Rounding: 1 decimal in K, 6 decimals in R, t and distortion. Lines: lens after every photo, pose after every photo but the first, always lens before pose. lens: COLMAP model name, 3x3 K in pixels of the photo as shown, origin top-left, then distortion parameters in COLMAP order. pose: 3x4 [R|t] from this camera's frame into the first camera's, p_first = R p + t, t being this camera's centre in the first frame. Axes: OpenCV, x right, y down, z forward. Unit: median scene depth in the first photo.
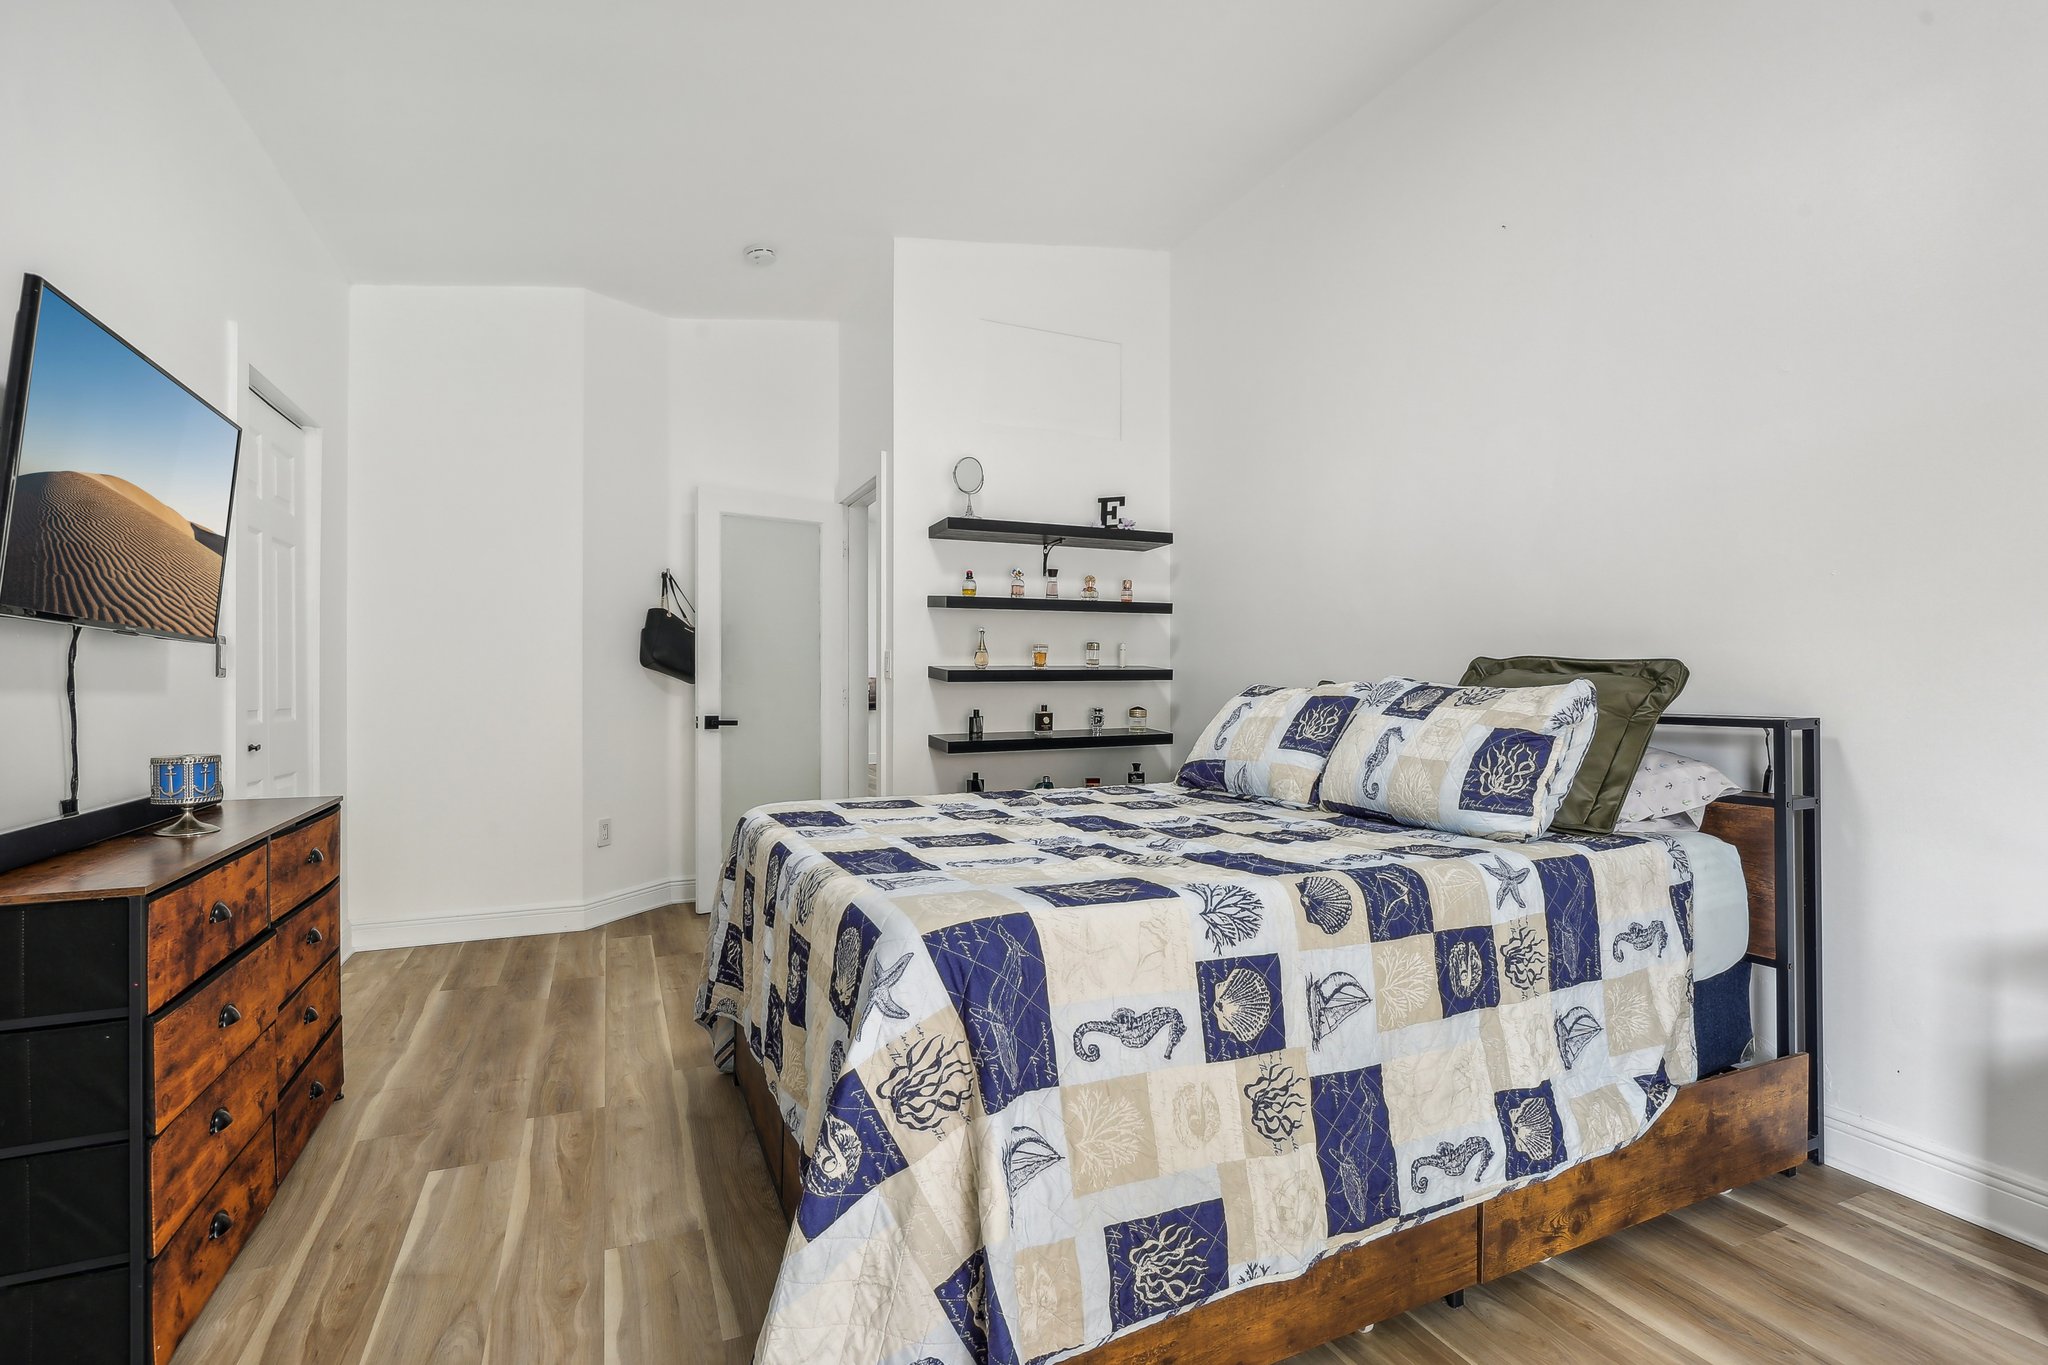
lens RADIAL K [[942.1, 0, 1022.0], [0, 942.1, 675.8], [0, 0, 1]] dist [-0.011238, 0.000322]
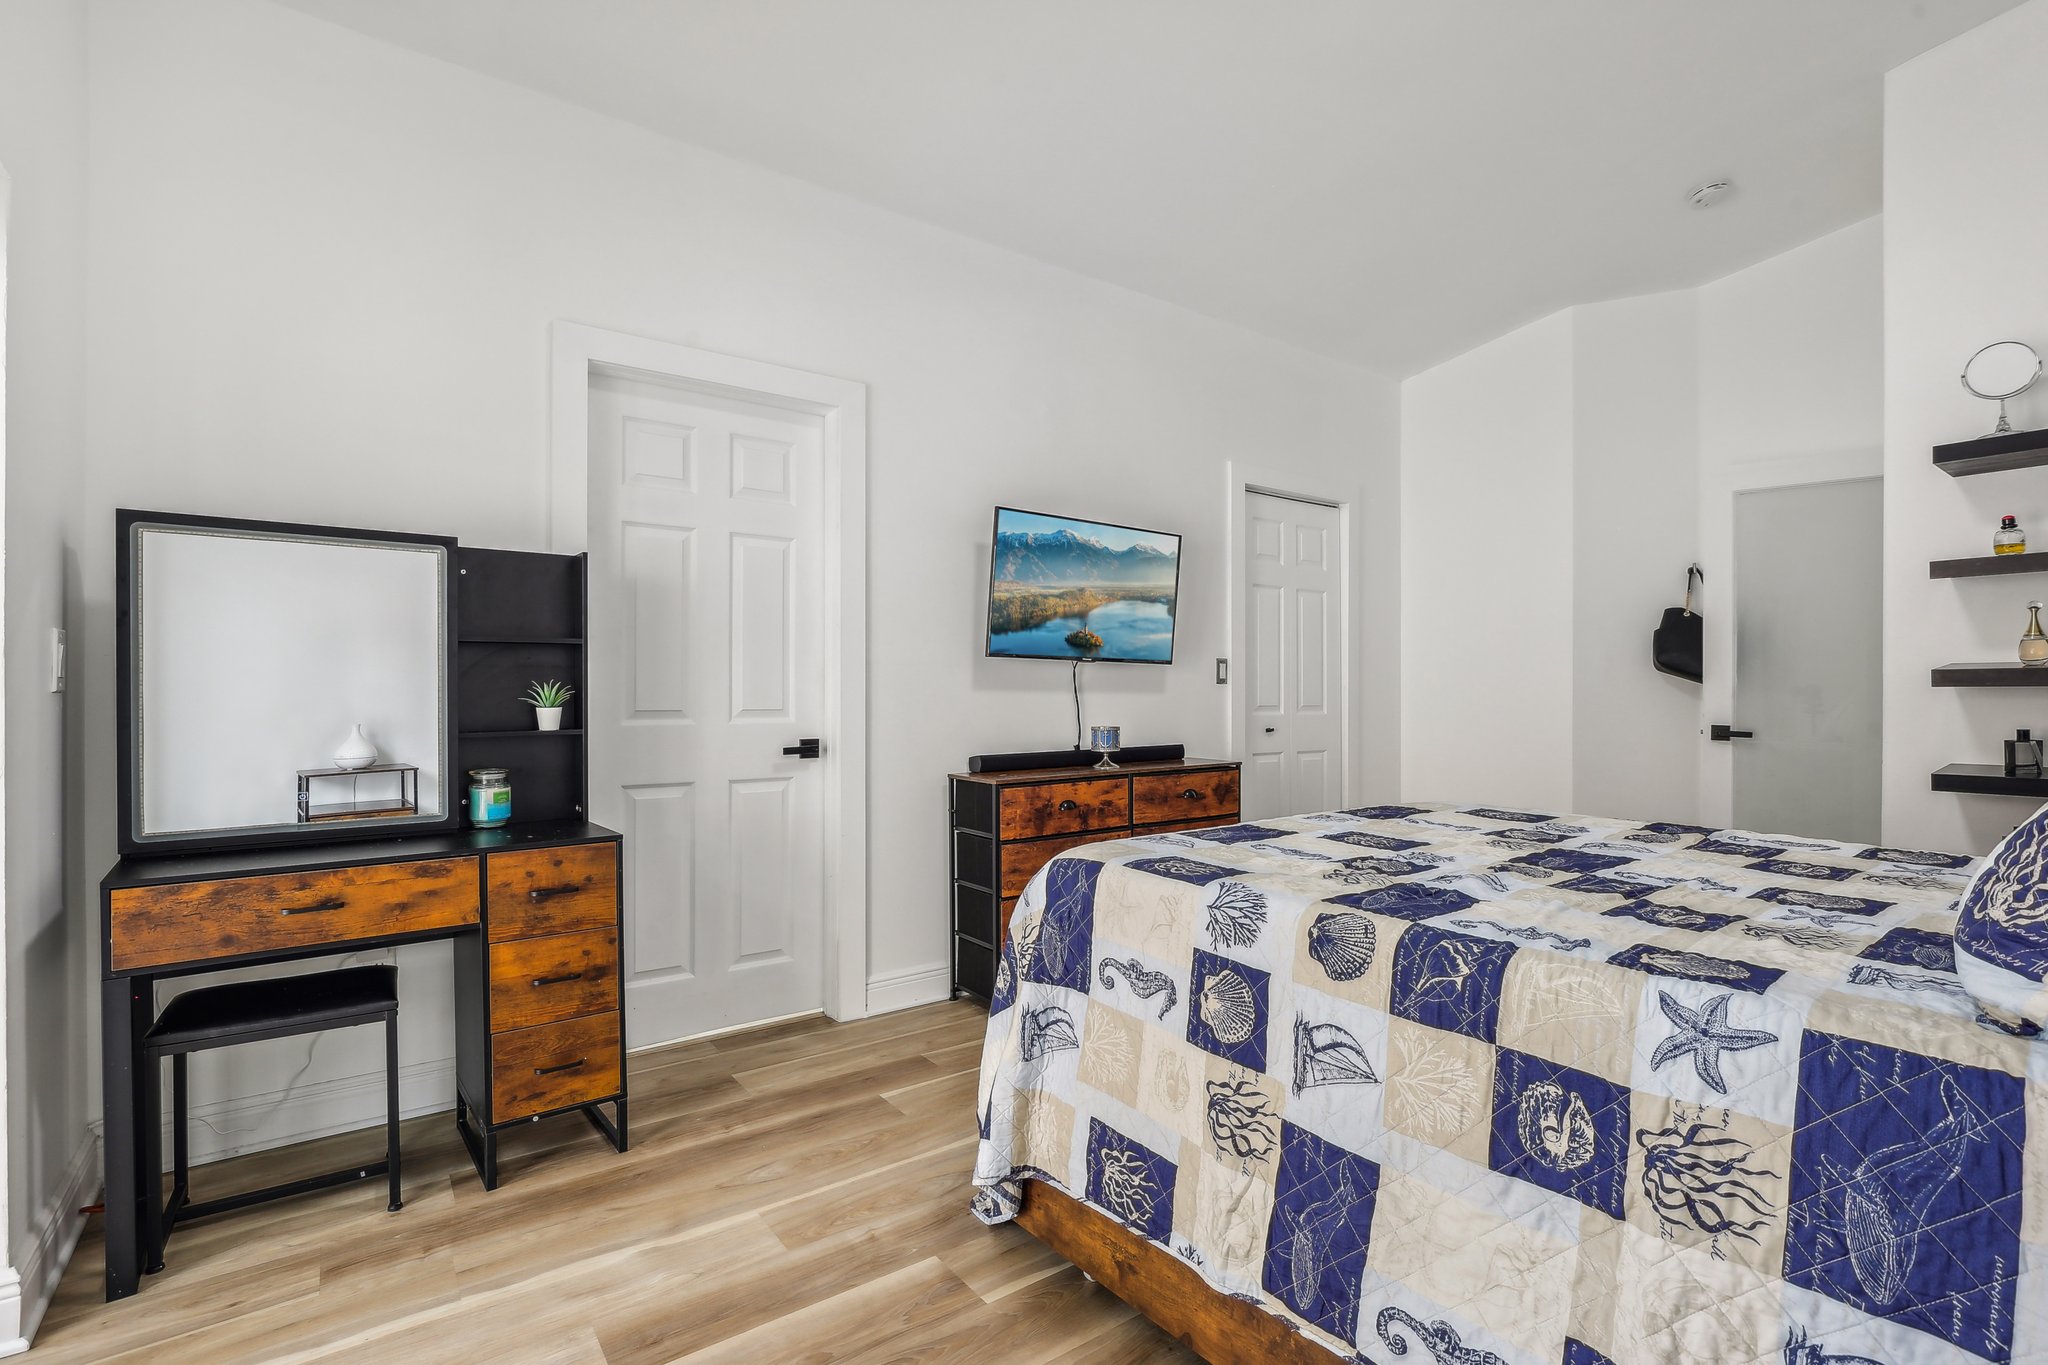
lens RADIAL K [[951.4, 0, 1052.9], [0, 951.4, 676.6], [0, 0, 1]] dist [-0.012506, 0.001445]
pose [[0.228670, -0.010761, -0.973445, 1.162099], [0.006366, 0.999934, -0.009558, 0.004384], [0.973483, -0.004012, 0.228723, 0.574142]]
